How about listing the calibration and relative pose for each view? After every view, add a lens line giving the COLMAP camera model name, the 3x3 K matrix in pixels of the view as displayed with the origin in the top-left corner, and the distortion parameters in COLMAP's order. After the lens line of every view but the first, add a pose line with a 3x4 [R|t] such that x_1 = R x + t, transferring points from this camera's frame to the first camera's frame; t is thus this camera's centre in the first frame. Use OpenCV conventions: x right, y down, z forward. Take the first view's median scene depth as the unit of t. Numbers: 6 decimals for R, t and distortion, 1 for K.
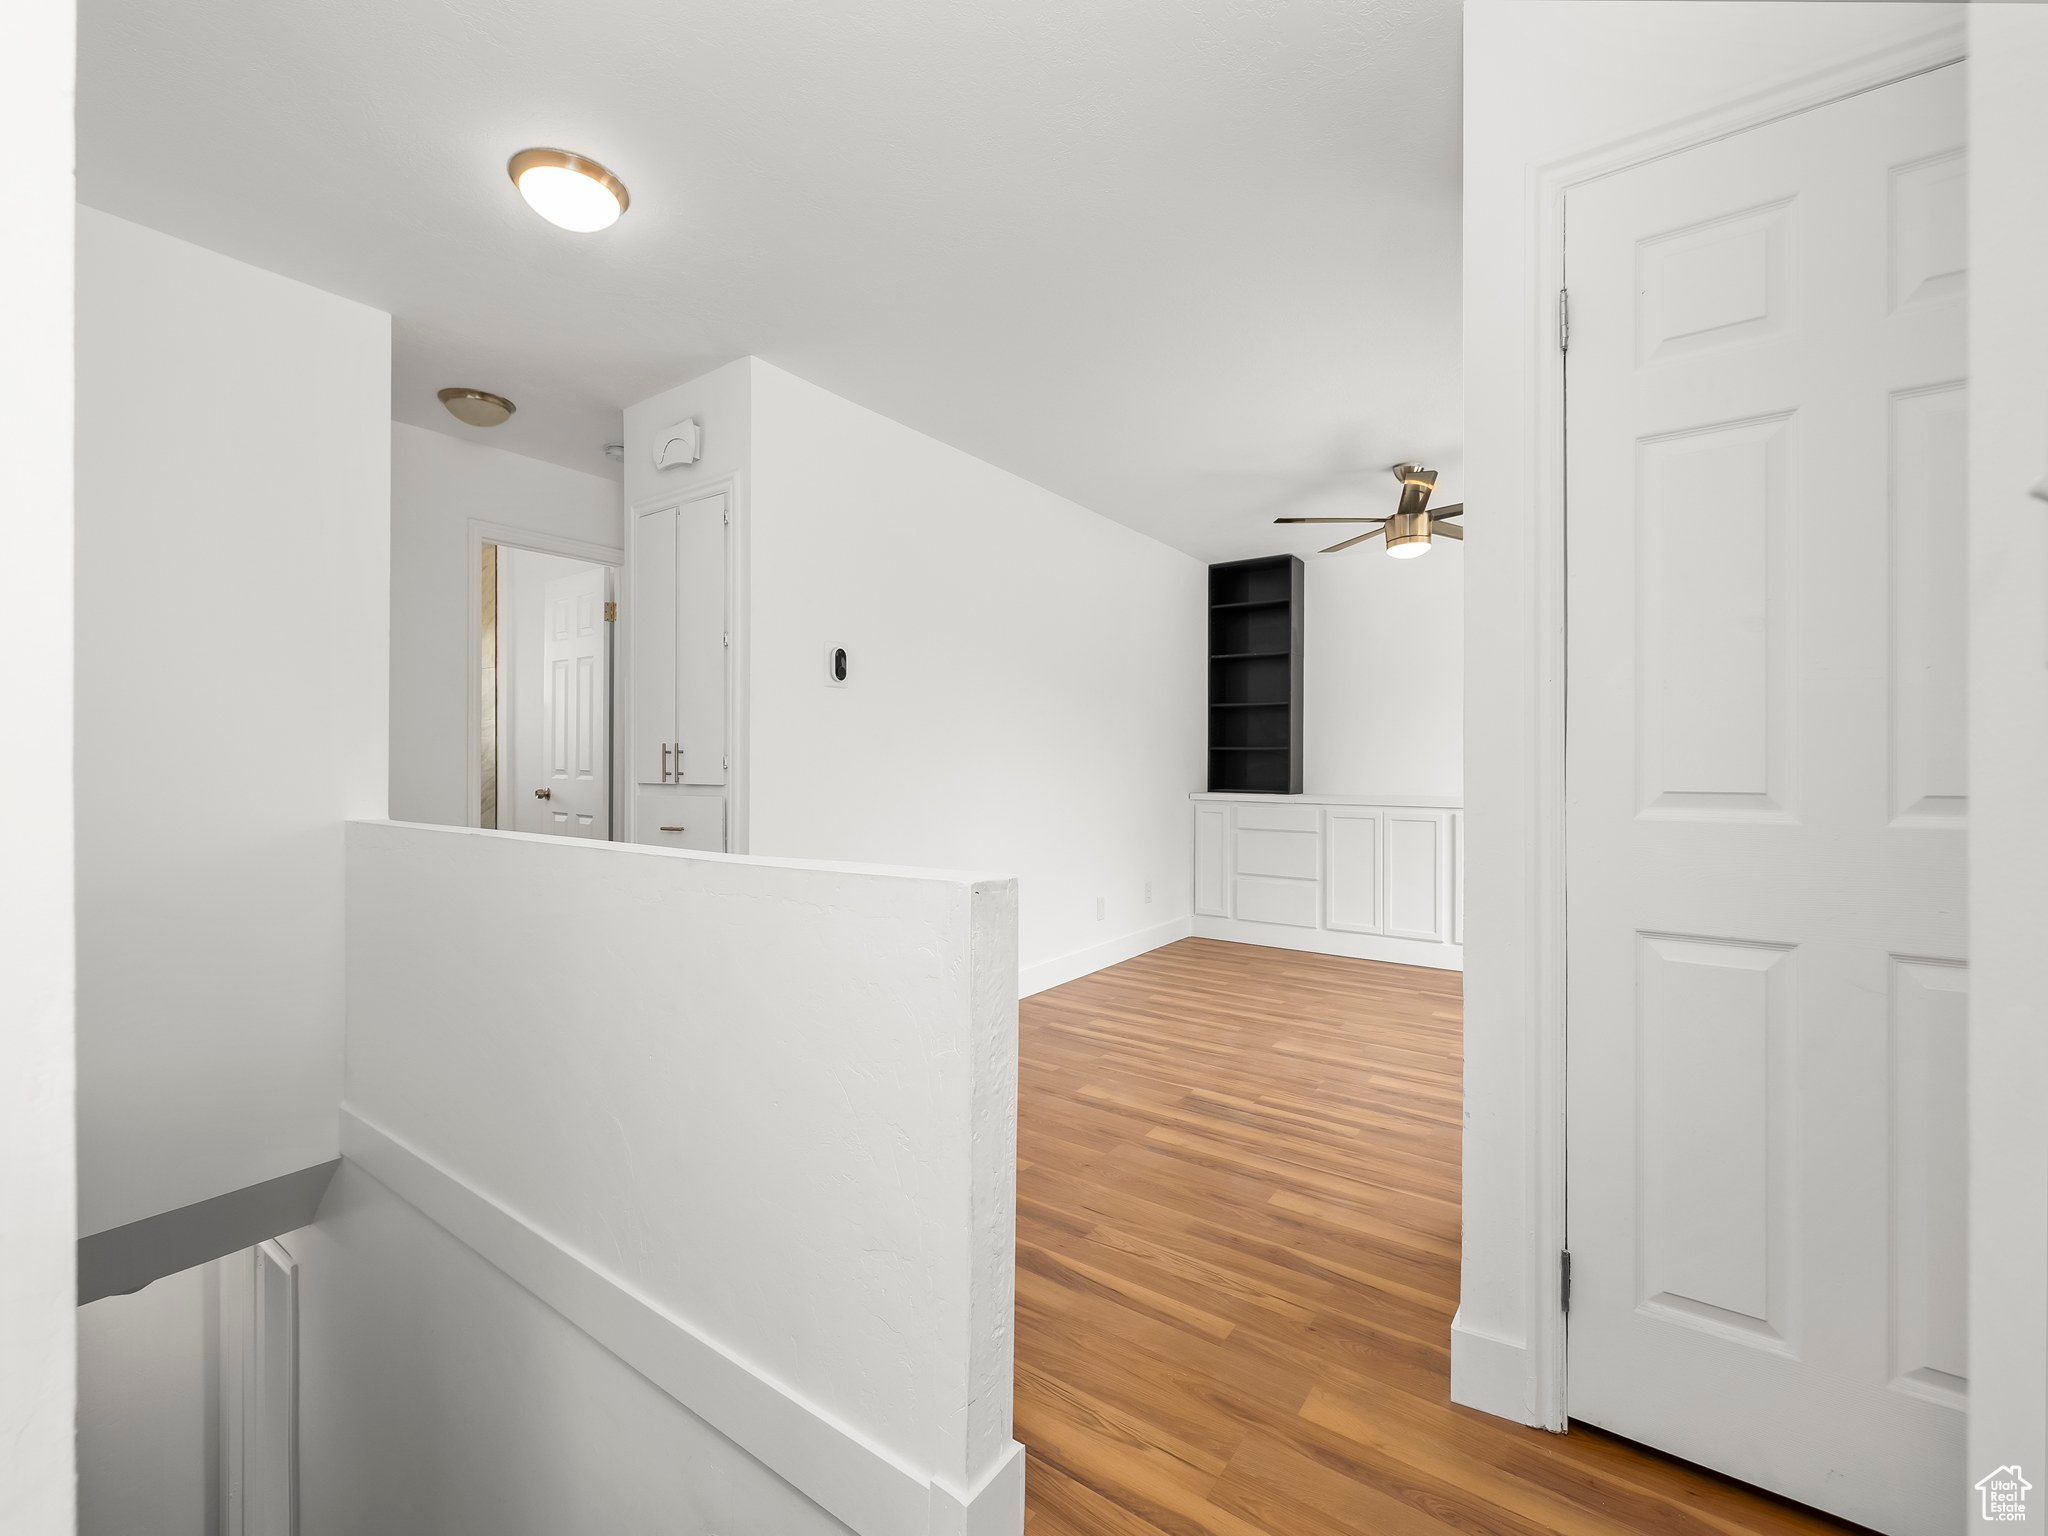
lens RADIAL K [[869.4, 0, 1028.8], [0, 869.4, 752.5], [0, 0, 1]] dist [-0.000212, -0.000571]
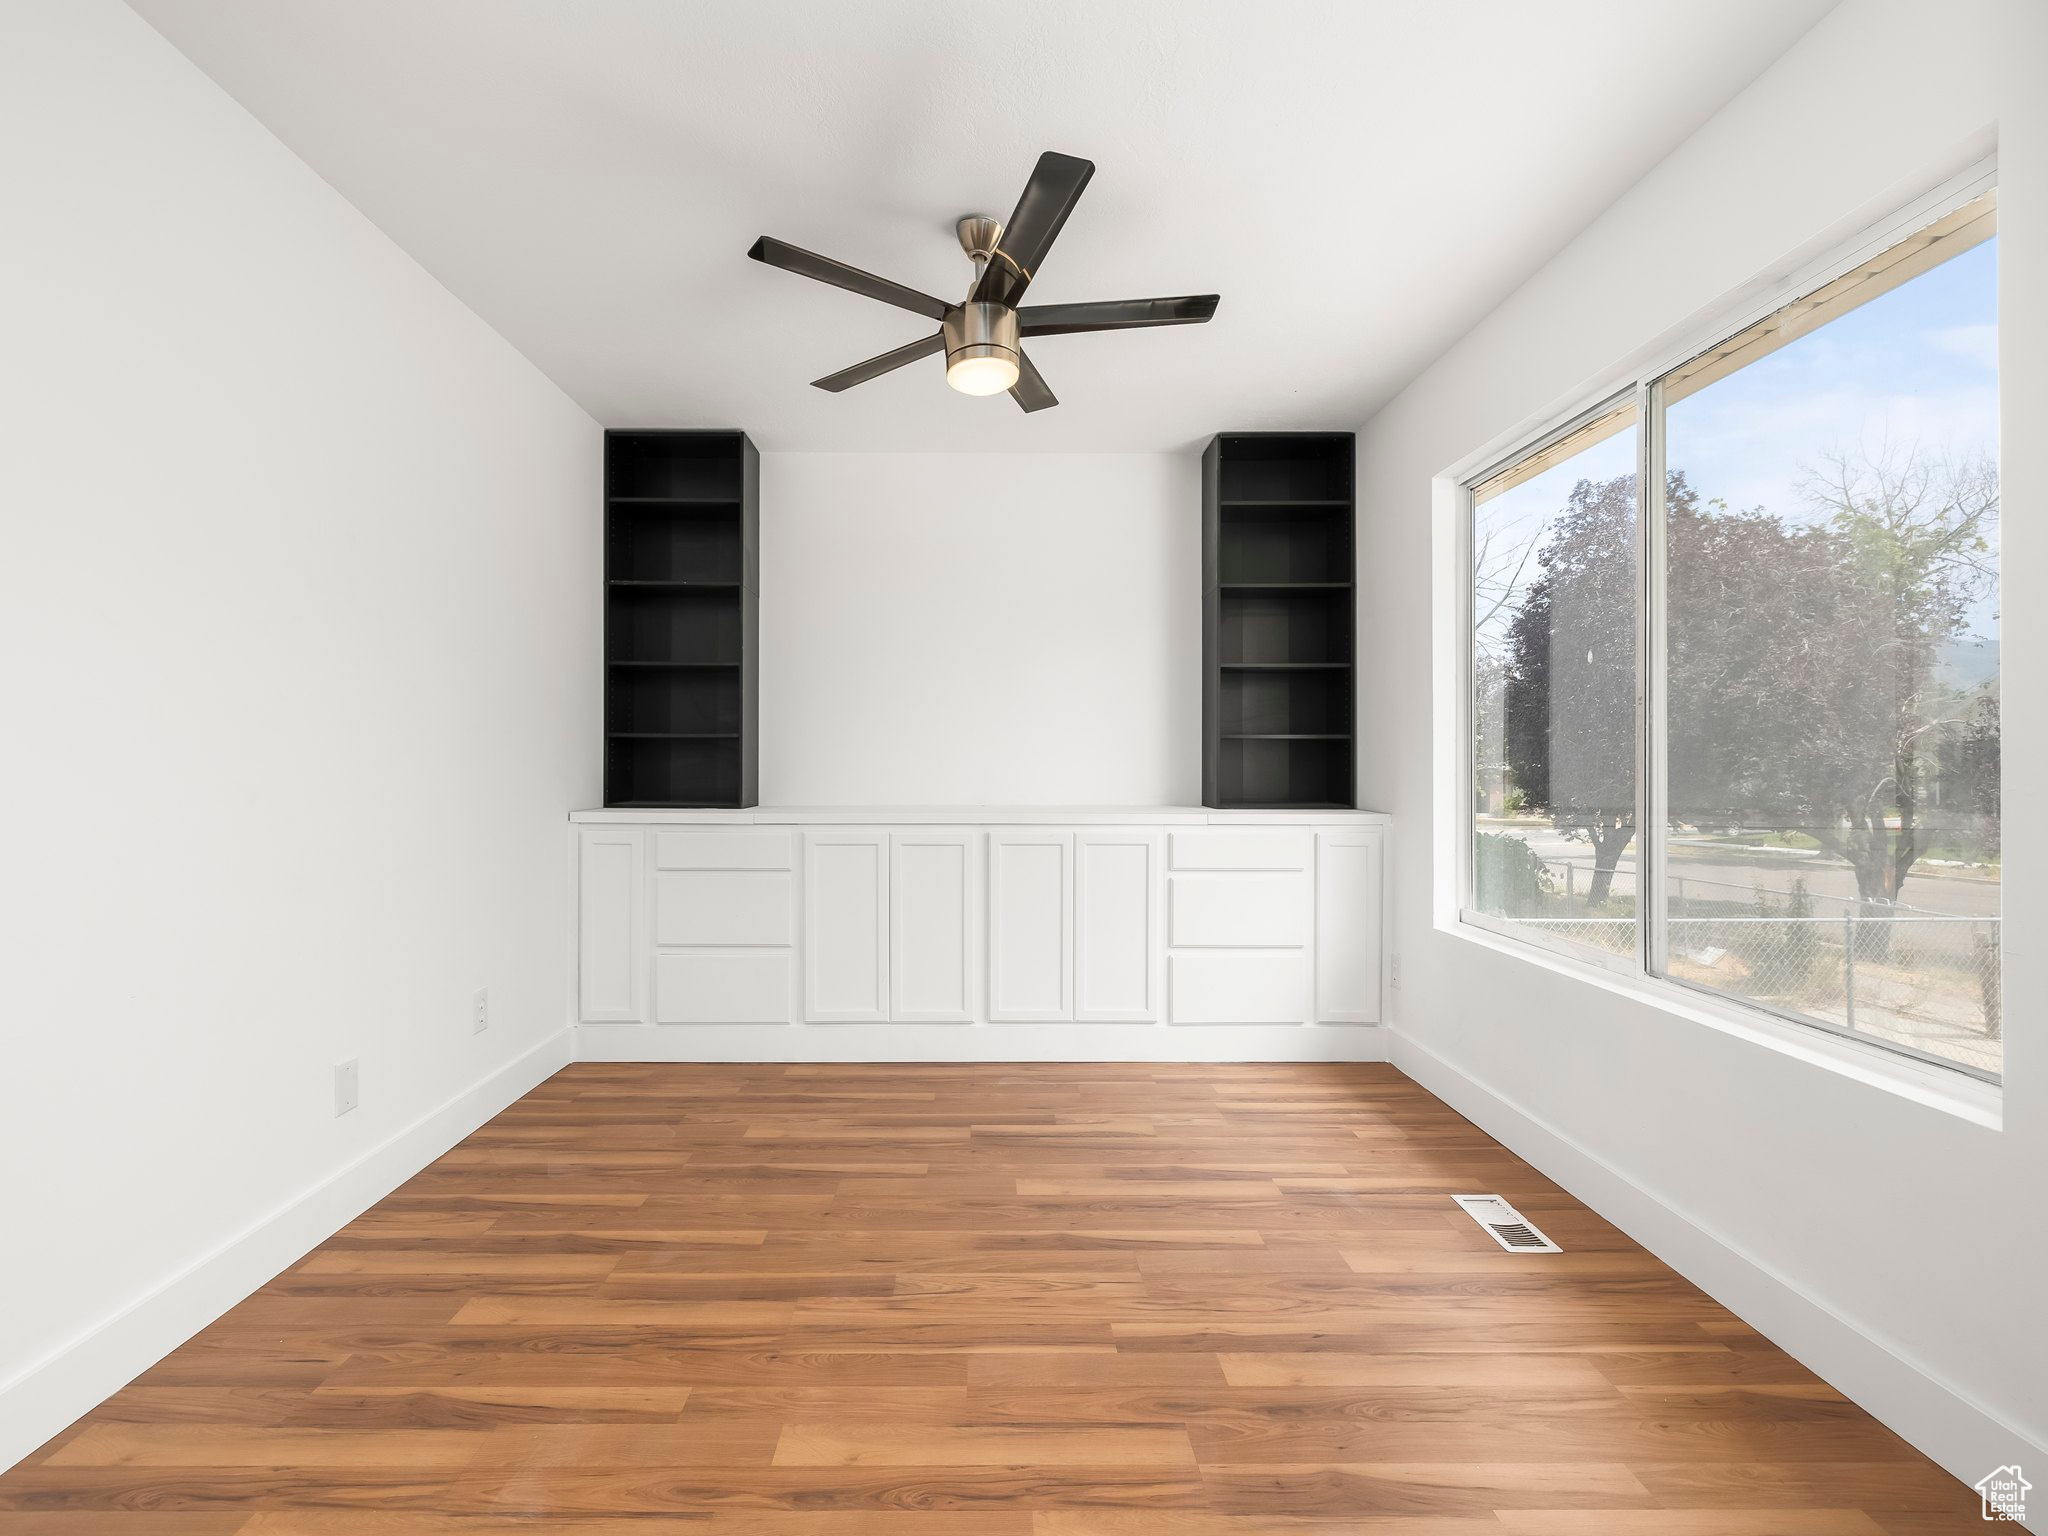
lens RADIAL K [[869.4, 0, 967.6], [0, 869.4, 760.3], [0, 0, 1]] dist [-0.000212, -0.000571]
pose [[0.826228, -0.002965, 0.563328, 0.088961], [-0.002481, 0.999957, 0.008902, 0.007728], [-0.563330, -0.008753, 0.826186, 0.428148]]
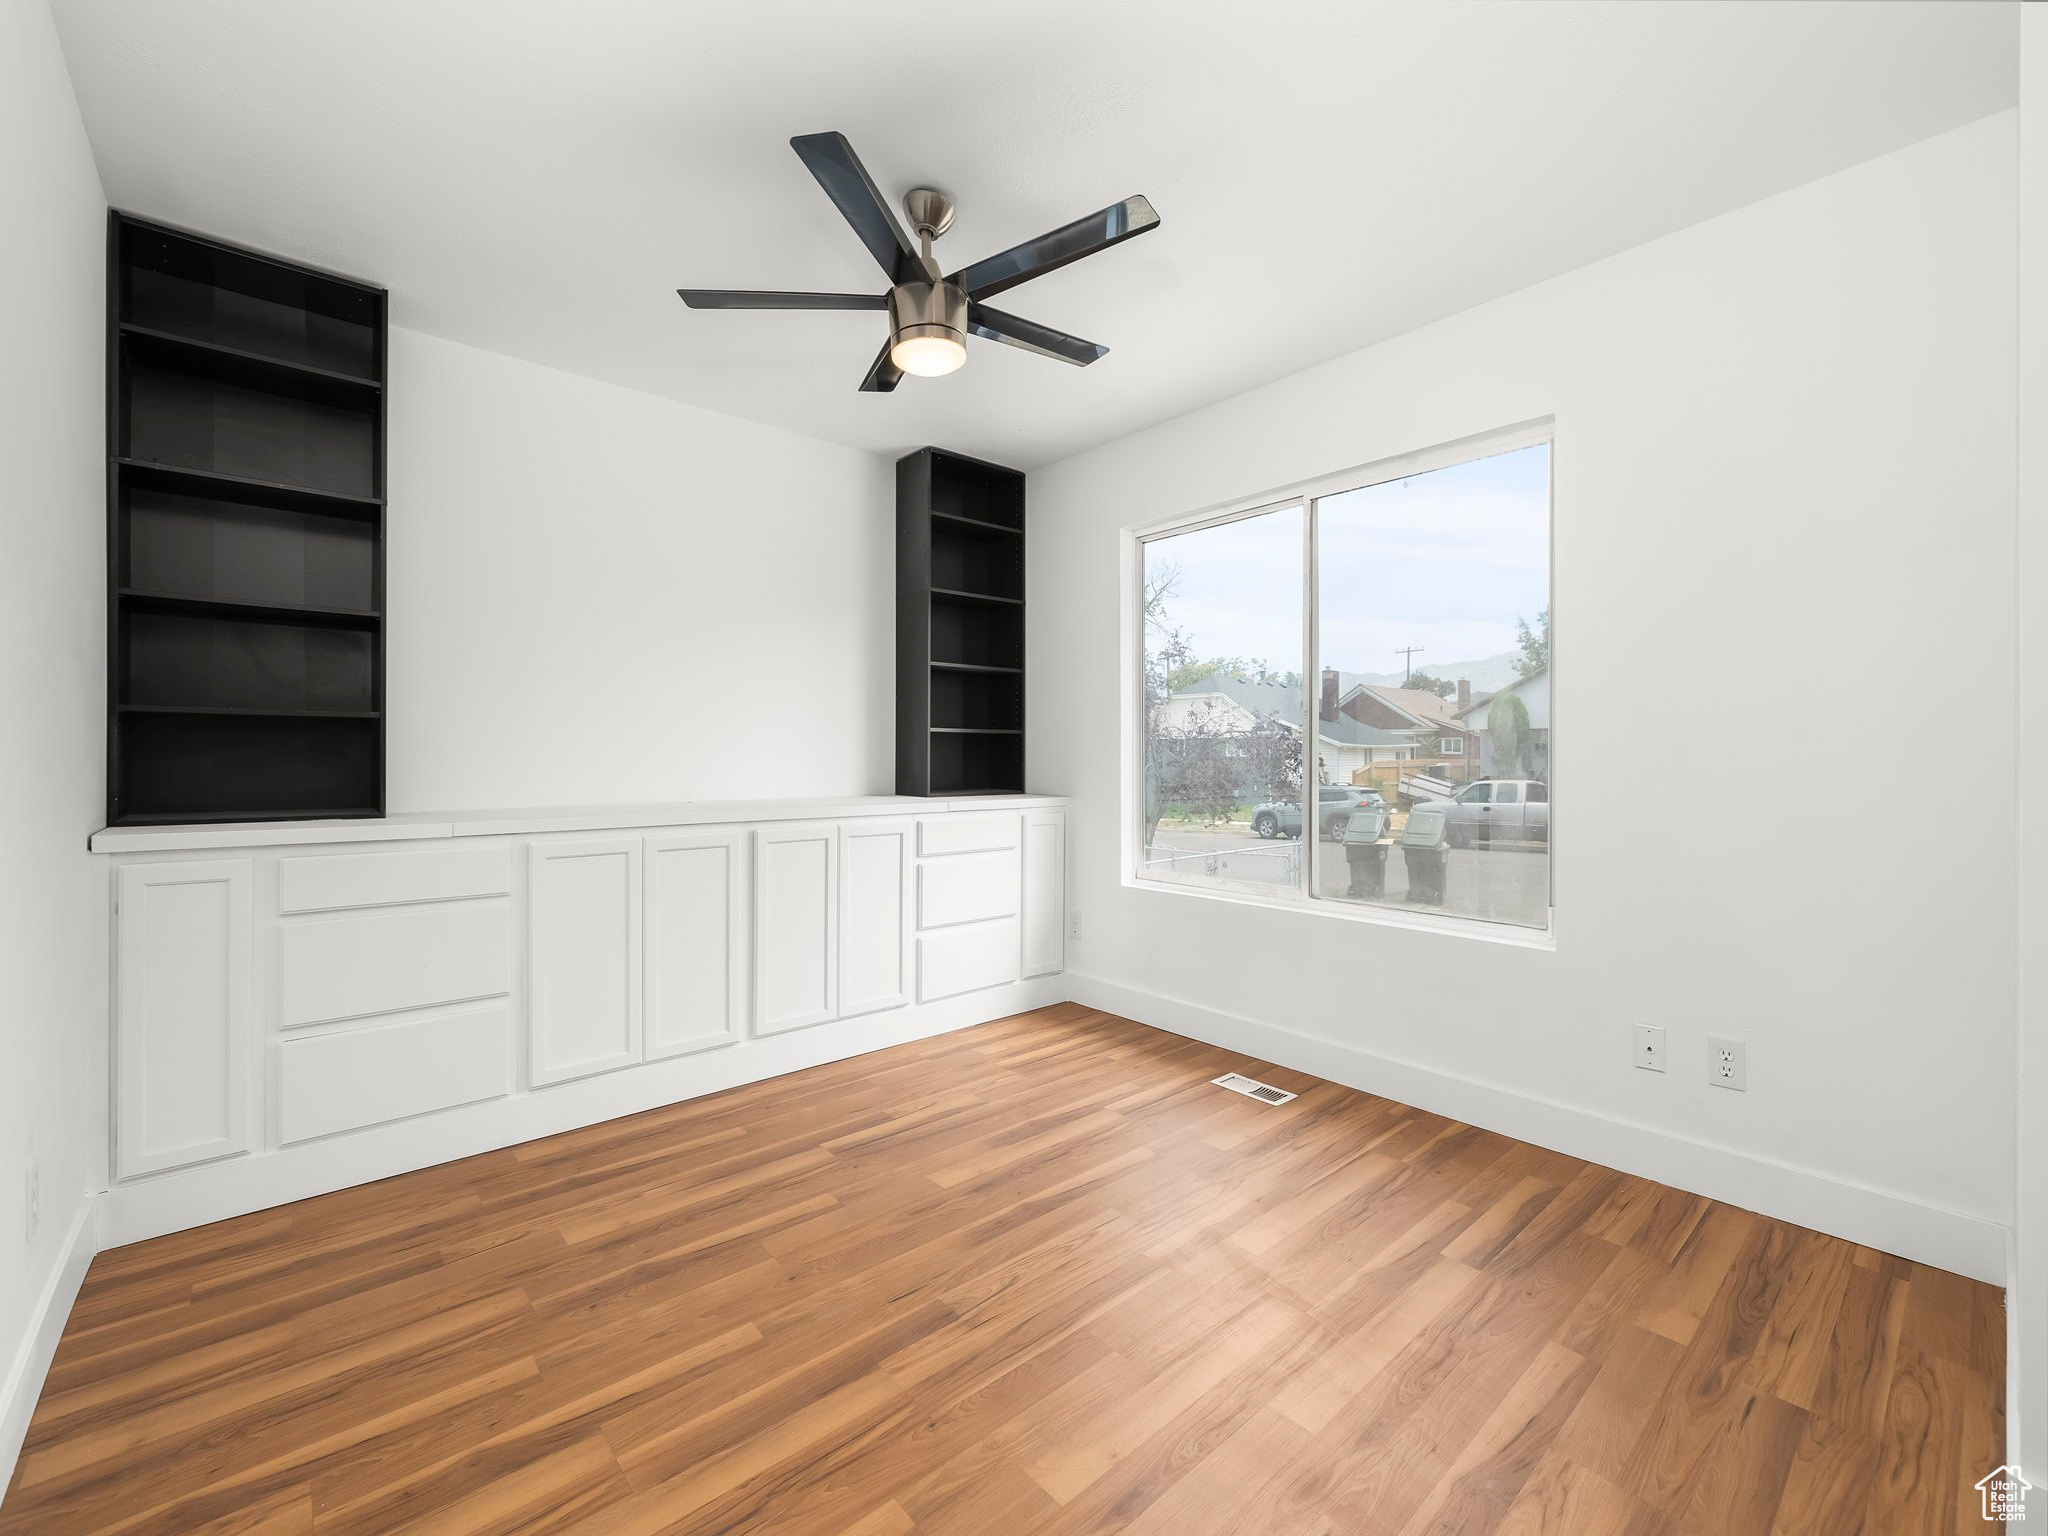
lens RADIAL K [[869.4, 0, 995.7], [0, 869.4, 753.8], [0, 0, 1]] dist [-0.000212, -0.000571]
pose [[0.258773, -0.004257, 0.965929, -0.061000], [-0.011236, 0.999909, 0.007417, 0.008845], [-0.965873, -0.012772, 0.258702, 0.643623]]
